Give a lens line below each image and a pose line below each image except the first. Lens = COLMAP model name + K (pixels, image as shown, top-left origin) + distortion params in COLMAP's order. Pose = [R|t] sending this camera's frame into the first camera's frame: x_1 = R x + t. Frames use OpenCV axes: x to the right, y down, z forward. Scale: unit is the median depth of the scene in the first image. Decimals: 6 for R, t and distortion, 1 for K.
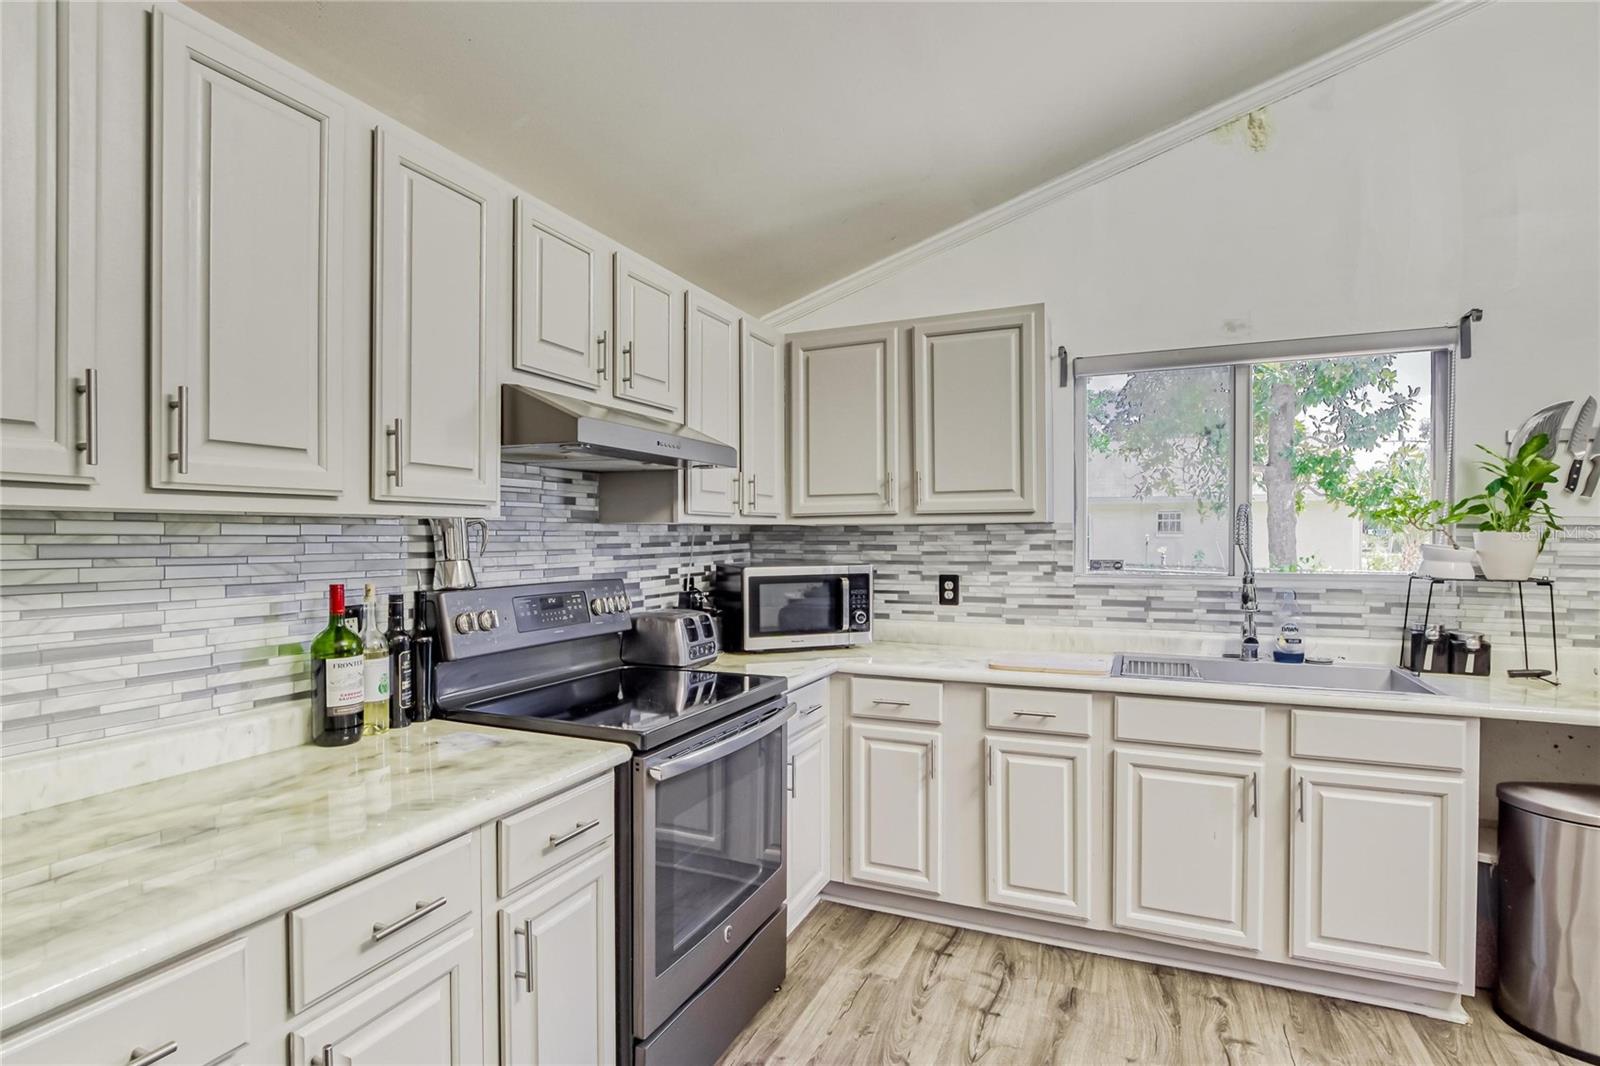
lens RADIAL K [[819.3, 0, 743.9], [0, 819.3, 544.9], [0, 0, 1]] dist [-0.026380, 0.005011]
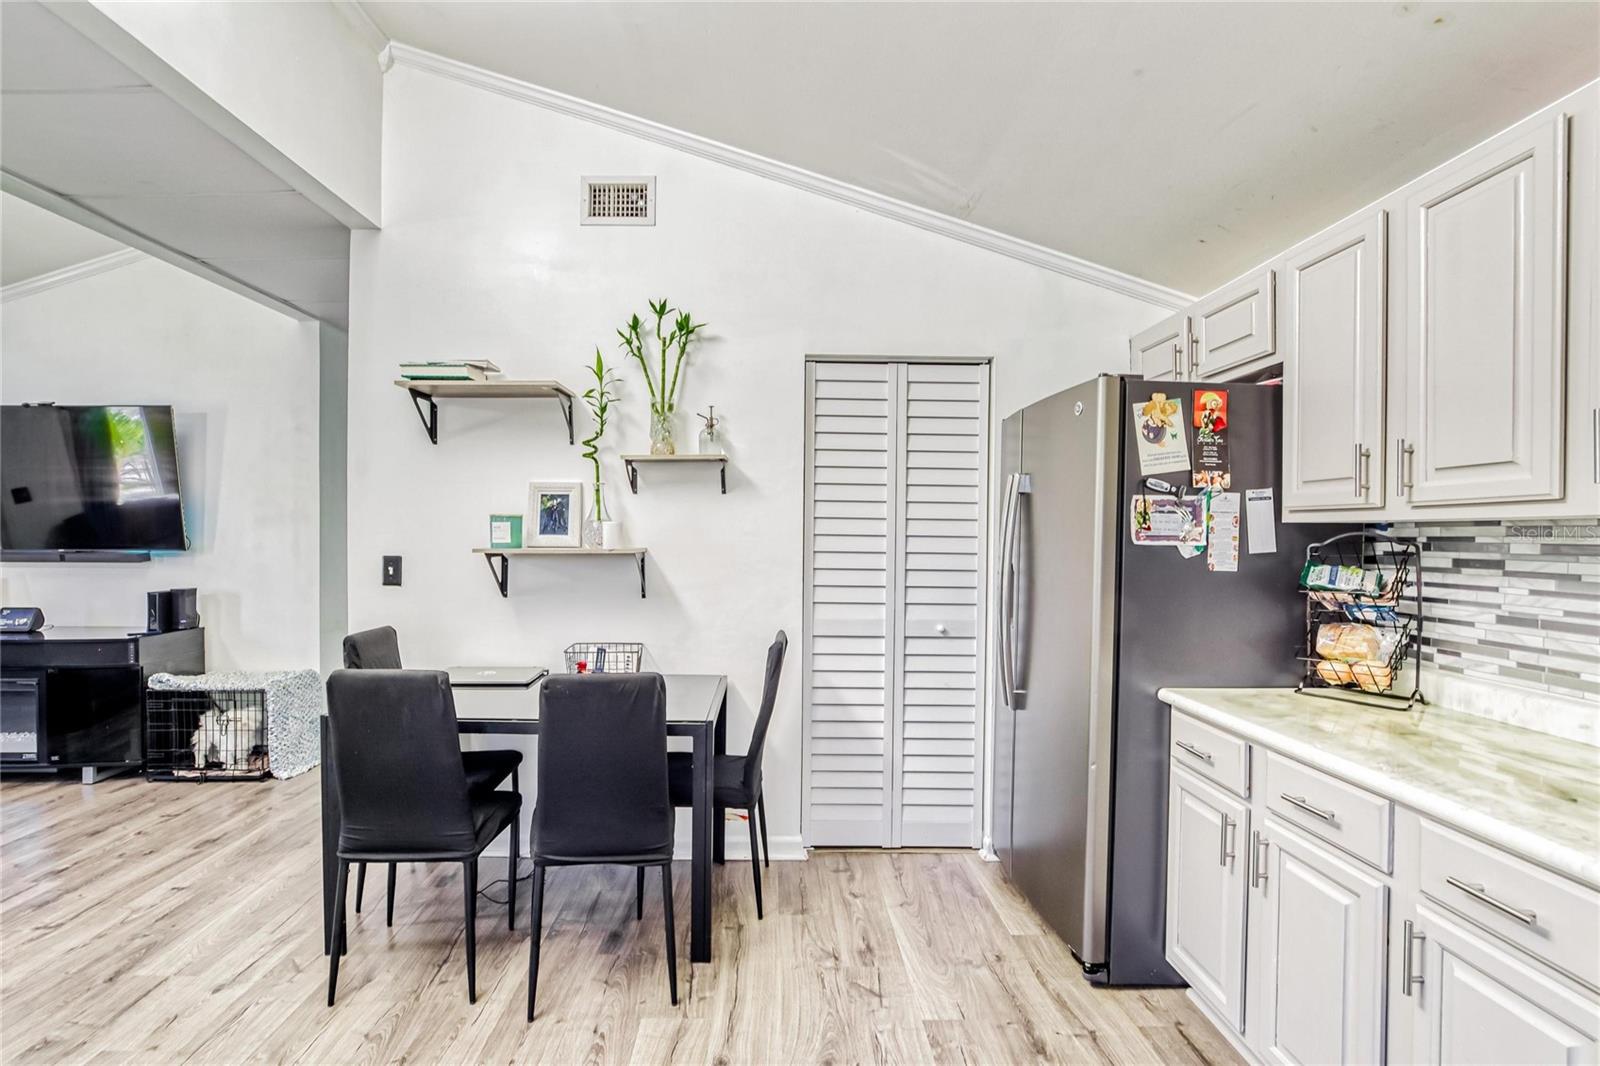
lens RADIAL K [[711.4, 0, 783.0], [0, 711.4, 537.2], [0, 0, 1]] dist [-0.014867, 0.001923]
pose [[-0.902981, 0.000040, -0.429680, 0.435620], [-0.008945, 0.999782, 0.018891, -0.011583], [0.429587, 0.020902, -0.902784, 0.791282]]
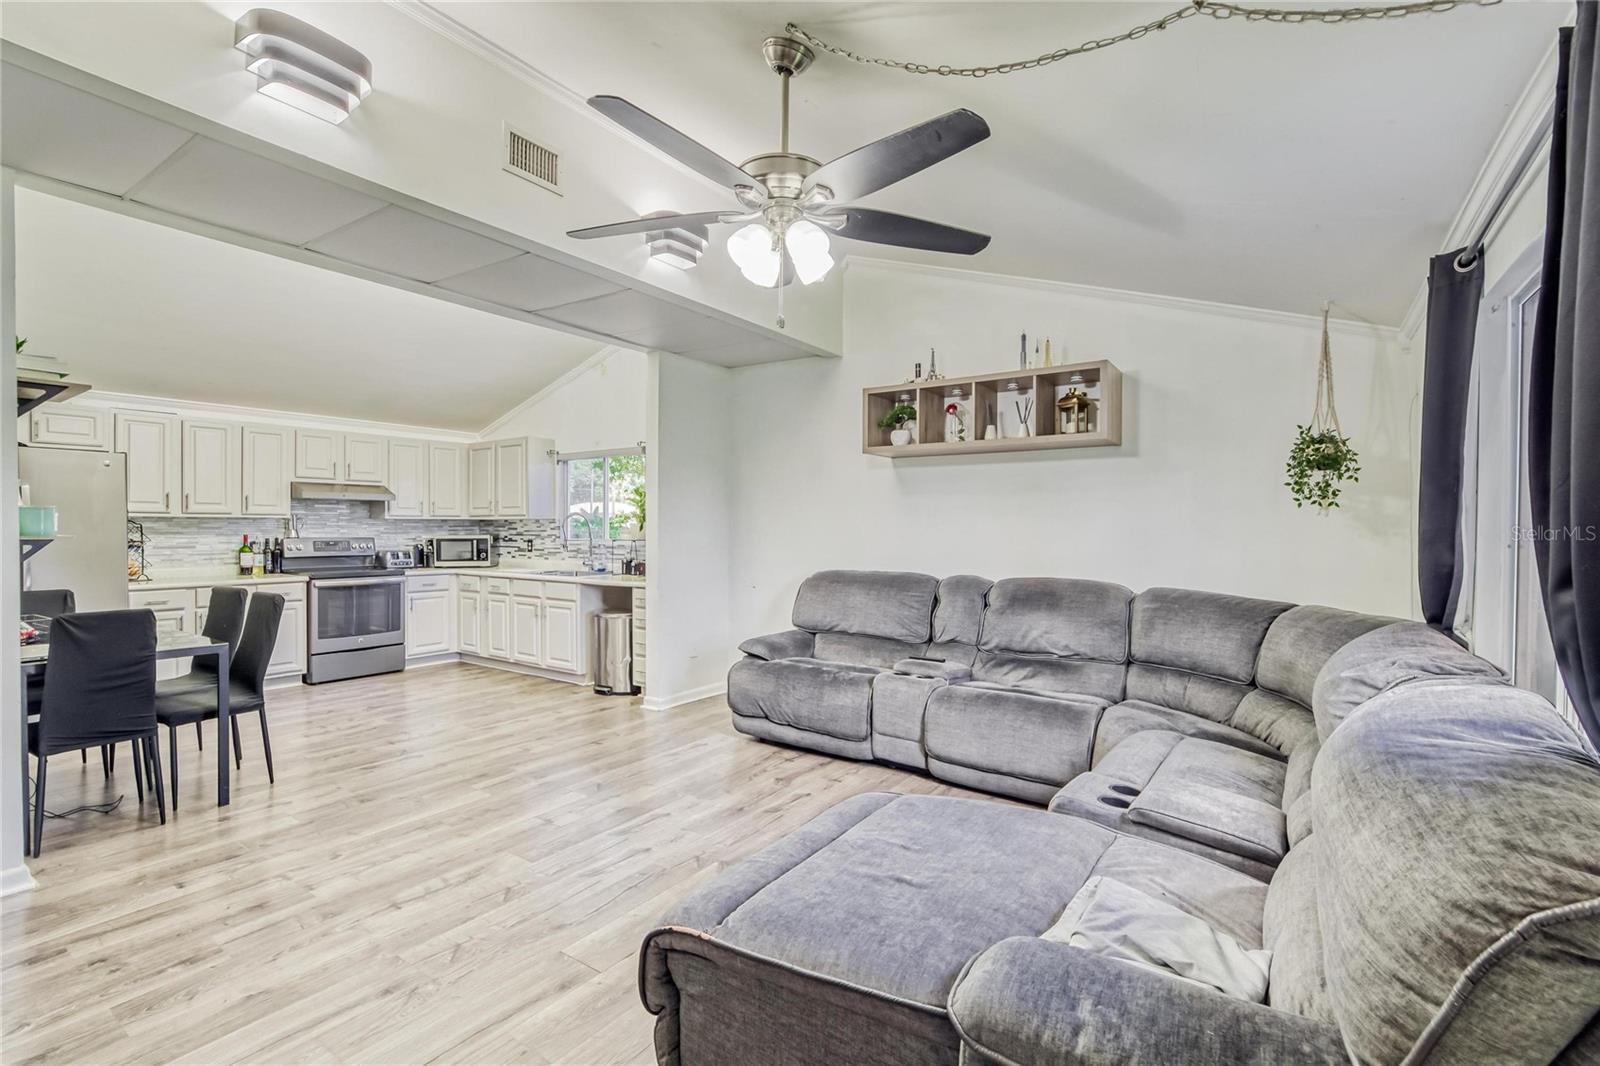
lens RADIAL K [[730.6, 0, 794.3], [0, 730.6, 537.0], [0, 0, 1]] dist [-0.021847, 0.005221]
pose [[0.986139, 0.008567, -0.165701, 1.819522], [-0.007996, 0.999960, 0.004111, 0.015915], [0.165729, -0.002729, 0.986168, -1.355822]]
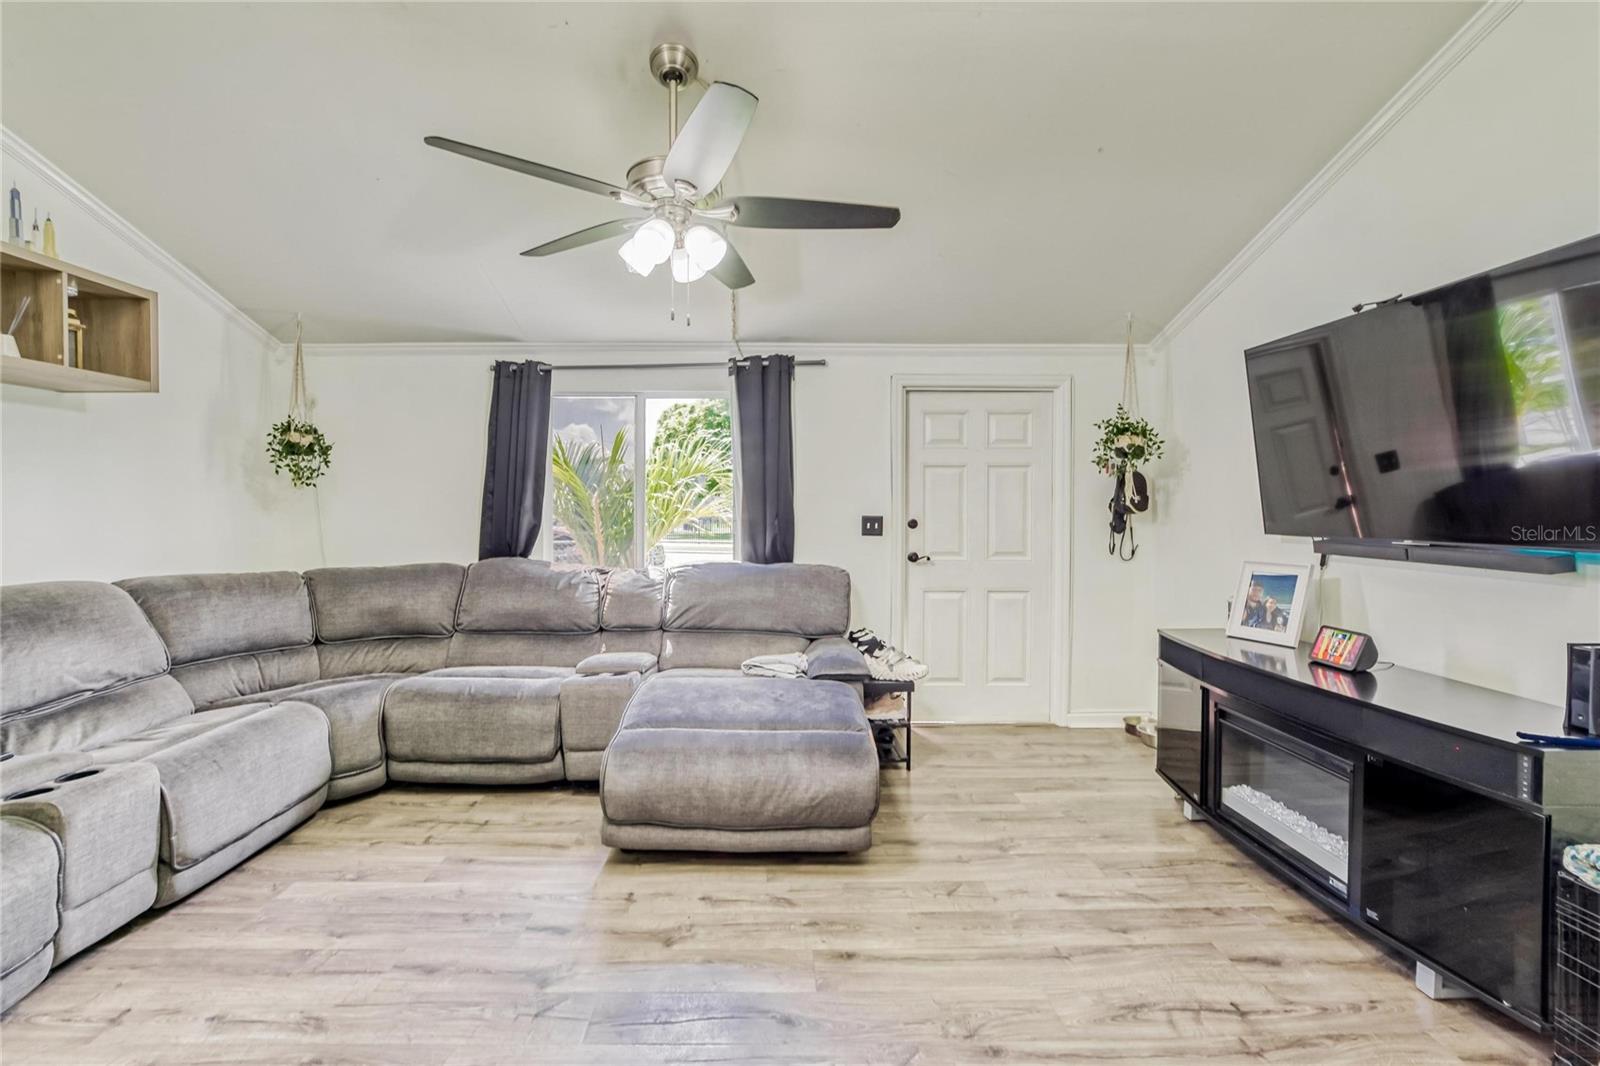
lens RADIAL K [[711.4, 0, 772.2], [0, 711.4, 519.0], [0, 0, 1]] dist [-0.014867, 0.001923]
pose [[-0.425596, -0.019459, 0.904704, 0.736850], [0.009504, 0.999618, 0.025971, -0.000274], [-0.904863, 0.019652, -0.425248, -0.174675]]
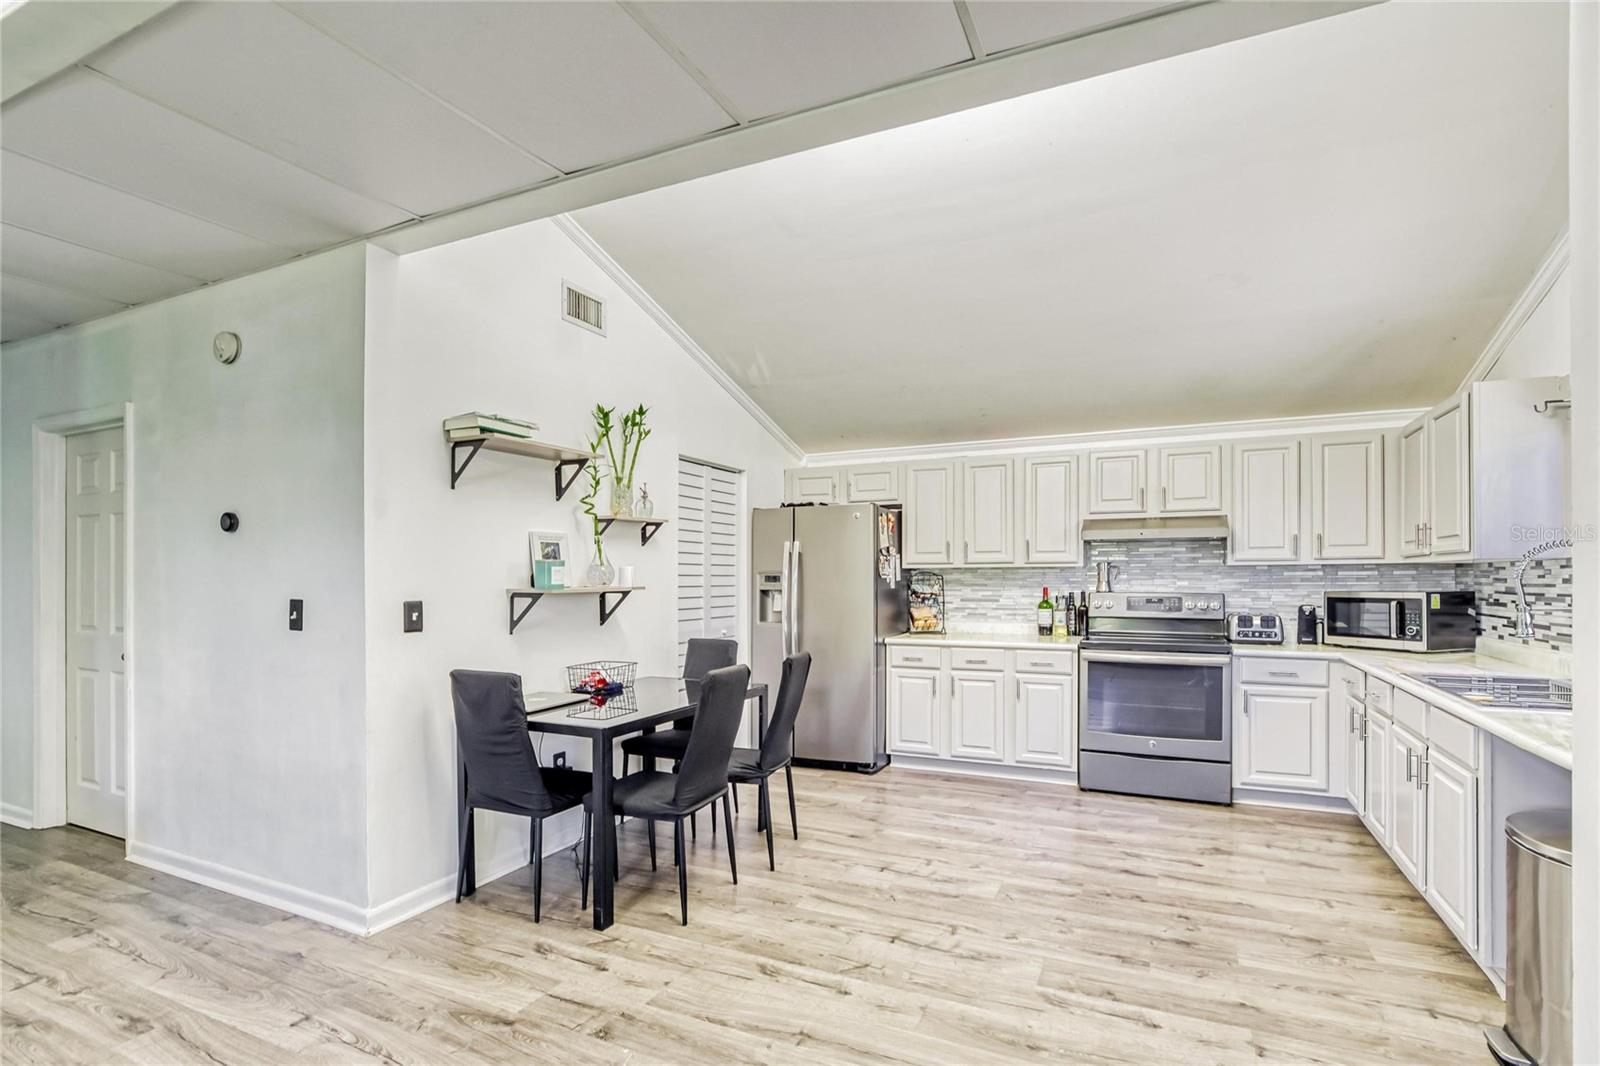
lens RADIAL K [[711.4, 0, 801.8], [0, 711.4, 578.8], [0, 0, 1]] dist [-0.014867, 0.001923]
pose [[-0.029663, 0.005941, -0.999542, 1.598731], [-0.005844, 0.999964, 0.006117, 0.001645], [0.999543, 0.006023, -0.029627, 0.085319]]
